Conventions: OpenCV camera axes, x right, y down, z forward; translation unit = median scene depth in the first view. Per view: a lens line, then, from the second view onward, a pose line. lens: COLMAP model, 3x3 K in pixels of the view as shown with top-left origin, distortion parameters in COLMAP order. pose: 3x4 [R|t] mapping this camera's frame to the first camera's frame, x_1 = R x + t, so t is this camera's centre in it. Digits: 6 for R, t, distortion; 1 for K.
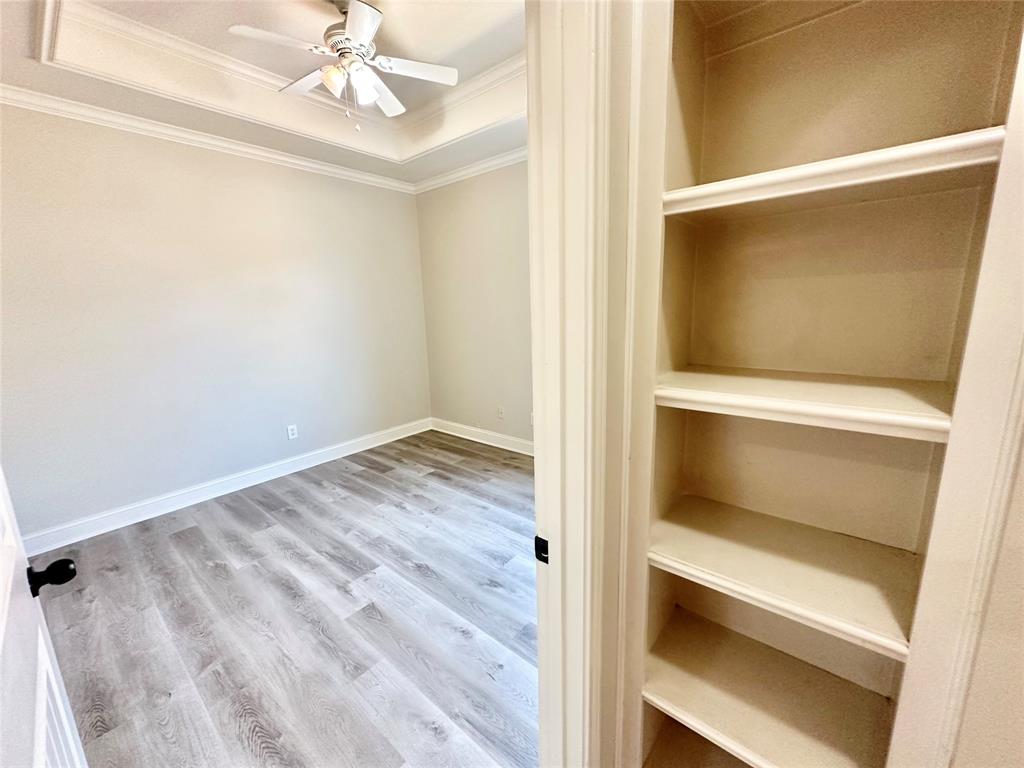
lens RADIAL K [[408.5, 0, 510.7], [0, 408.5, 383.0], [0, 0, 1]] dist [0.001674, 0.000298]
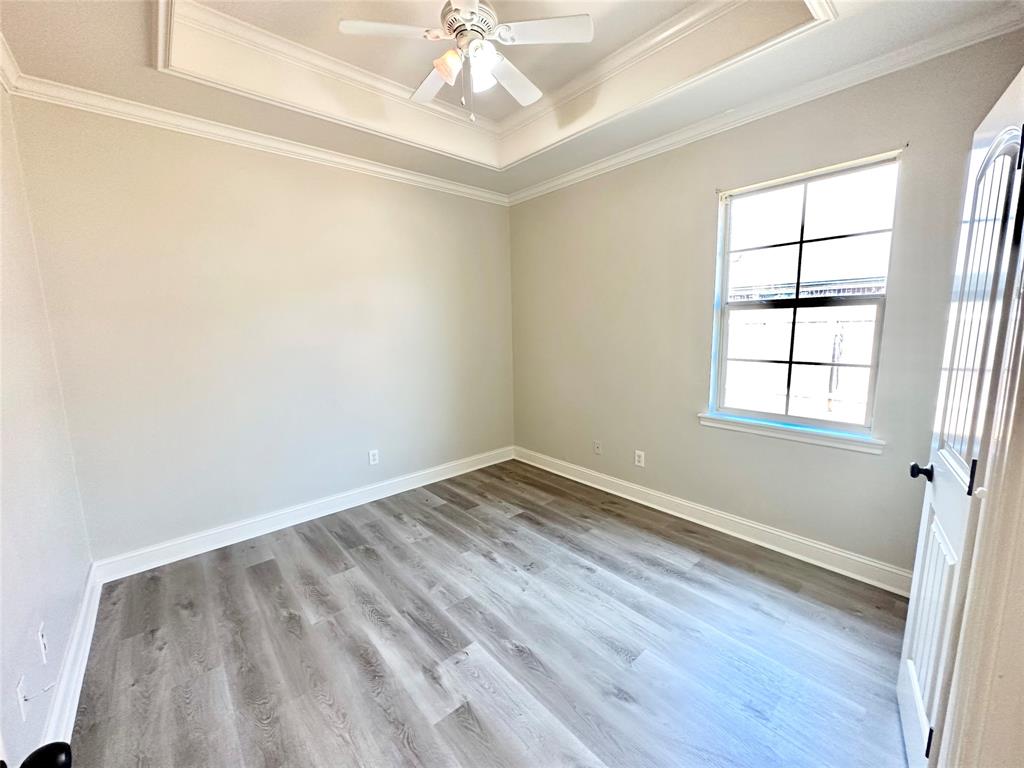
lens RADIAL K [[408.5, 0, 513.3], [0, 408.5, 384.4], [0, 0, 1]] dist [0.001674, 0.000298]
pose [[0.988224, 0.034284, -0.149122, -0.127501], [-0.040557, 0.998407, -0.039228, -0.034987], [0.147539, 0.044814, 0.988040, 0.174081]]
